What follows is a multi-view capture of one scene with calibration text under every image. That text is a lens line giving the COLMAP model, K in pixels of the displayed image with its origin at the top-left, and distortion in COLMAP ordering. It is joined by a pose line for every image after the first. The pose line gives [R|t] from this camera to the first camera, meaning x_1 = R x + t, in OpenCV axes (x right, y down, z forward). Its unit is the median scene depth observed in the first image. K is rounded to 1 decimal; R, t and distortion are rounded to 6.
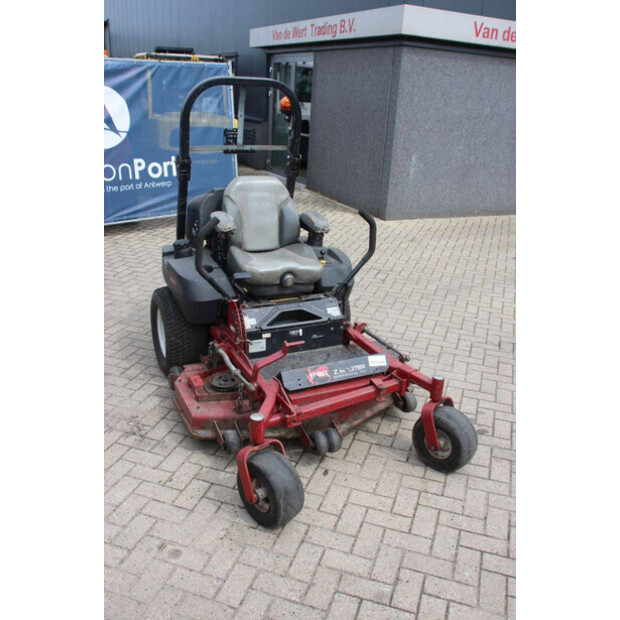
lens RADIAL K [[587.1, 0, 310.0], [0, 587.1, 310.0], [0, 0, 1]] dist [-0.134359, 0.161507]
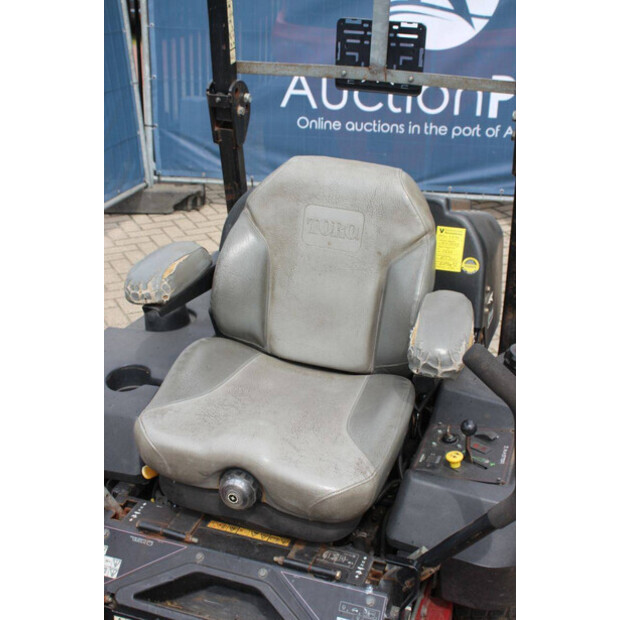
lens RADIAL K [[899.3, 0, 309.9], [0, 899.3, 326.3], [0, 0, 1]] dist [-0.012756, 0.781091]
pose [[0.716379, 0.275277, -0.641111, 0.286034], [-0.261255, 0.957862, 0.119356, -0.206115], [0.646952, 0.081989, 0.758110, 0.616632]]
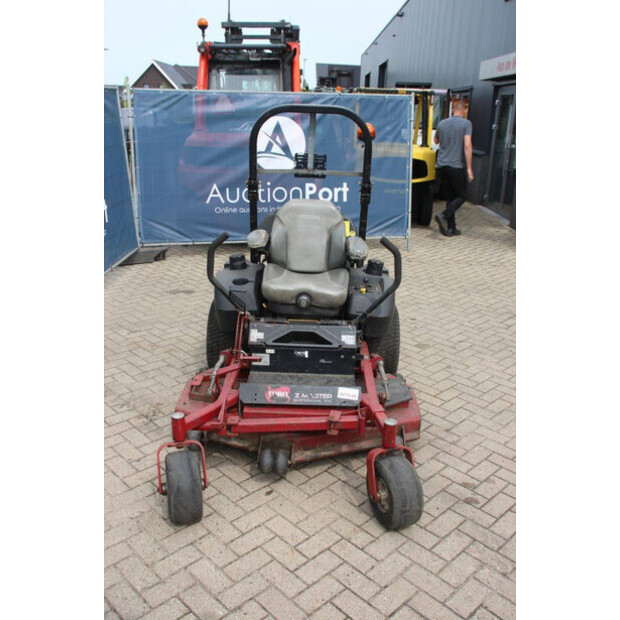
lens RADIAL K [[586.8, 0, 310.0], [0, 586.8, 310.0], [0, 0, 1]] dist [-0.145211, 0.185807]
pose [[0.889512, 0.128413, -0.438496, 0.407681], [-0.152342, 0.988132, -0.019661, -0.017345], [0.430768, 0.084290, 0.898518, 0.095118]]
